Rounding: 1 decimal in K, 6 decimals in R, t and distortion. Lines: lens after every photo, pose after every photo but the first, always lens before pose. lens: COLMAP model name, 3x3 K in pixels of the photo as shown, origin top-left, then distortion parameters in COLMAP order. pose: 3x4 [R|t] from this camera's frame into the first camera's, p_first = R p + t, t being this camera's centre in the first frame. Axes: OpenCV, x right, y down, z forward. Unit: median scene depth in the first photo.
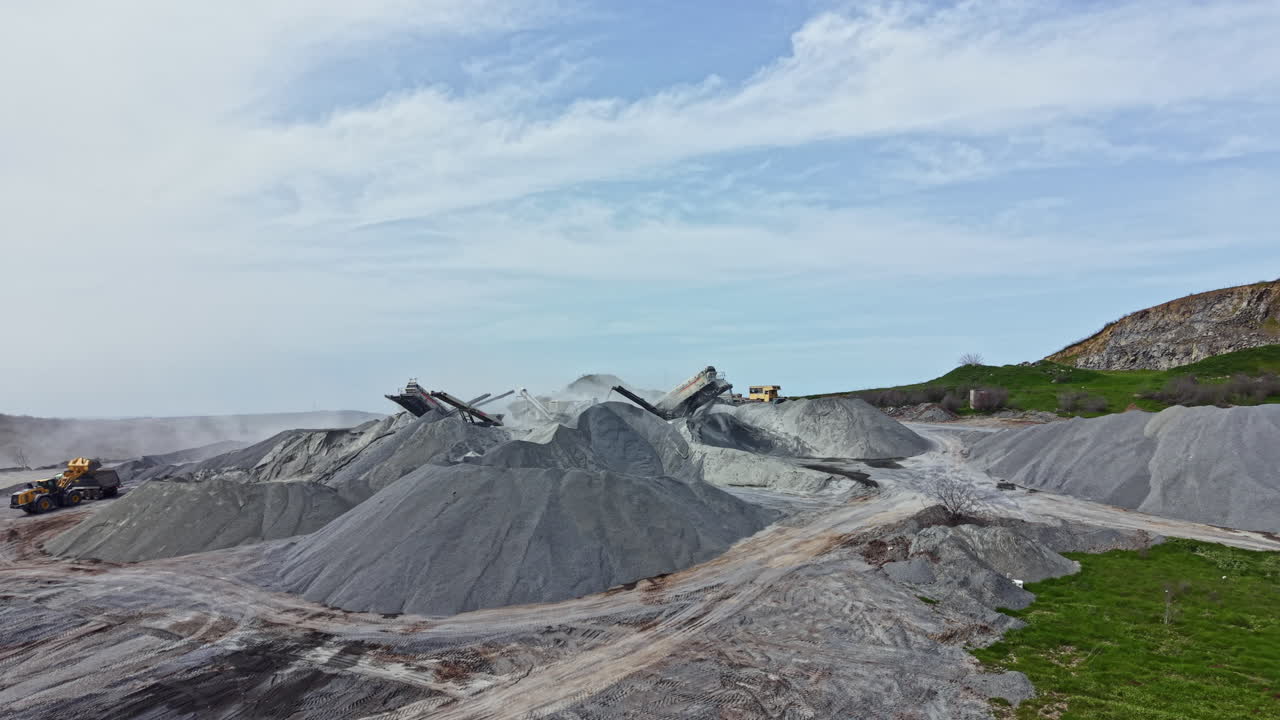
lens RADIAL K [[921.2, 0, 647.9], [0, 921.2, 363.0], [0, 0, 1]] dist [0.030787, -0.034191]
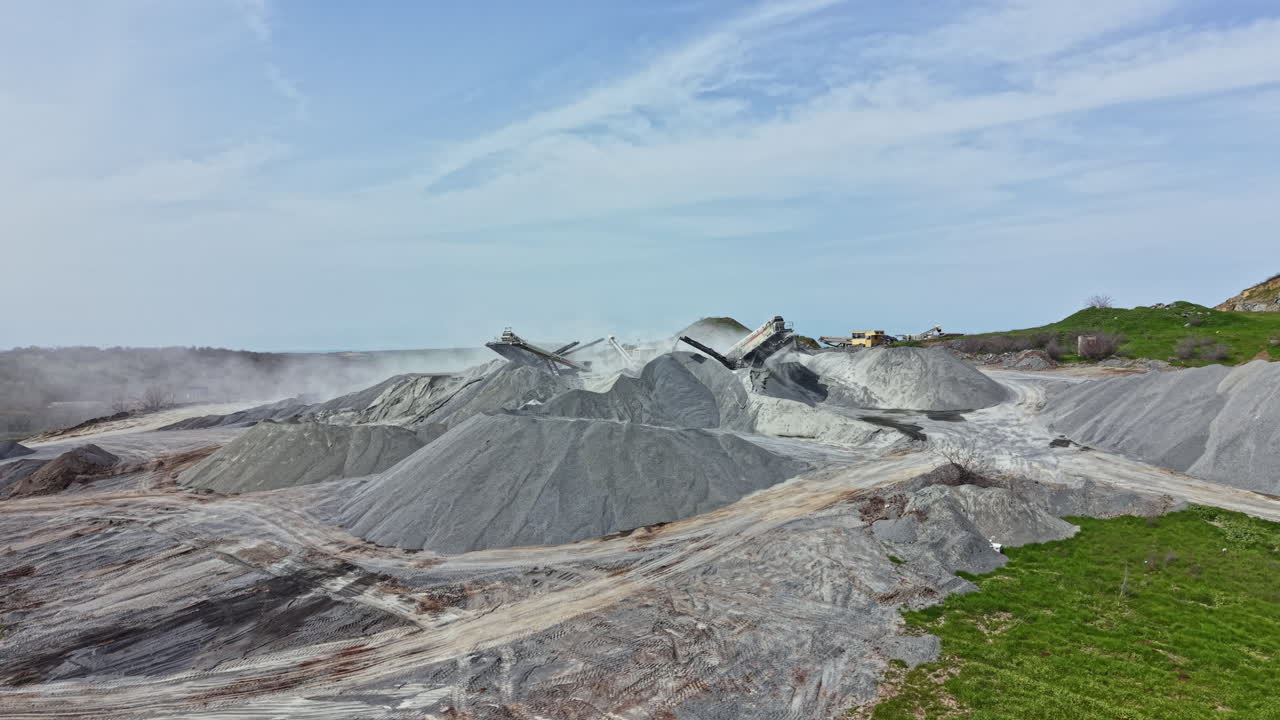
lens RADIAL K [[921.2, 0, 648.1], [0, 921.2, 350.8], [0, 0, 1]] dist [0.030787, -0.034191]
pose [[0.981922, 0.002186, -0.189271, 0.191566], [0.008784, 0.998330, 0.057097, -0.028179], [0.189080, -0.057727, 0.980263, -0.029265]]
